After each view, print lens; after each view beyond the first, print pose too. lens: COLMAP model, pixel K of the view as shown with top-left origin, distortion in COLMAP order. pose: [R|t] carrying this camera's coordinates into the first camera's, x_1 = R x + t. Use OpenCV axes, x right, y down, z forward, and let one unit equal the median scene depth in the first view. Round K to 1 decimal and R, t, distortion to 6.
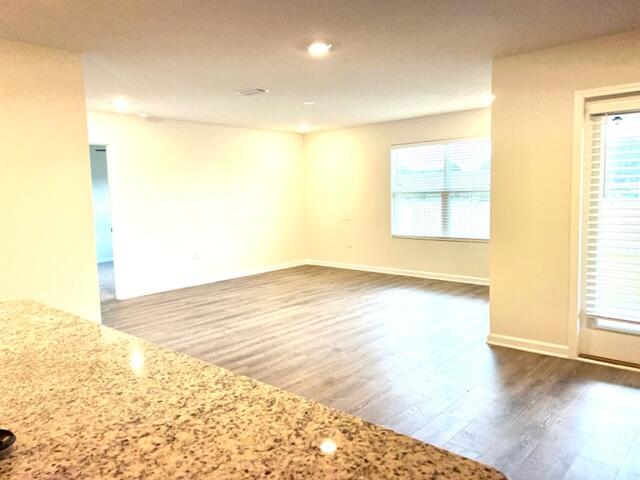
lens RADIAL K [[485.2, 0, 326.0], [0, 485.2, 241.6], [0, 0, 1]] dist [0.060435, -0.067821]
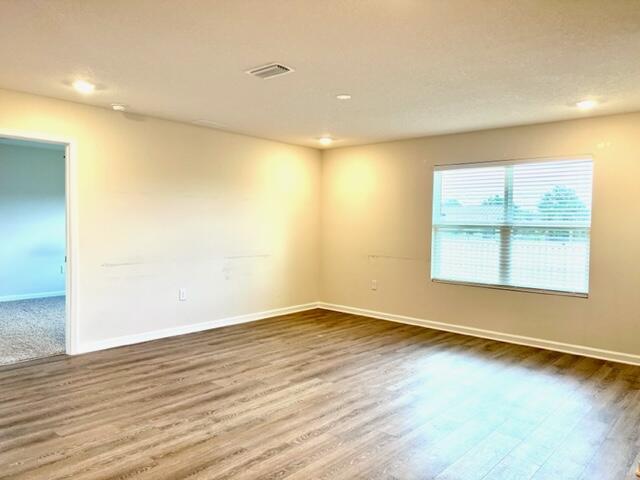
lens RADIAL K [[485.2, 0, 324.7], [0, 485.2, 243.7], [0, 0, 1]] dist [0.060435, -0.067821]
pose [[0.999123, 0.041732, 0.003323, -0.050837], [-0.041469, 0.997442, -0.058215, -0.020103], [-0.005744, 0.058026, 0.998299, 0.253707]]
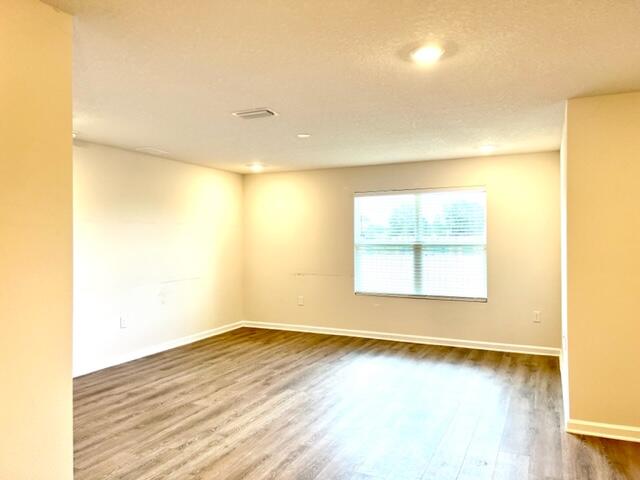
lens RADIAL K [[485.2, 0, 321.3], [0, 485.2, 237.9], [0, 0, 1]] dist [0.060435, -0.067821]
pose [[0.960867, 0.021885, 0.276144, -0.204620], [0.007958, 0.994282, -0.106489, -0.022006], [-0.276895, 0.104519, 0.955199, 0.198530]]
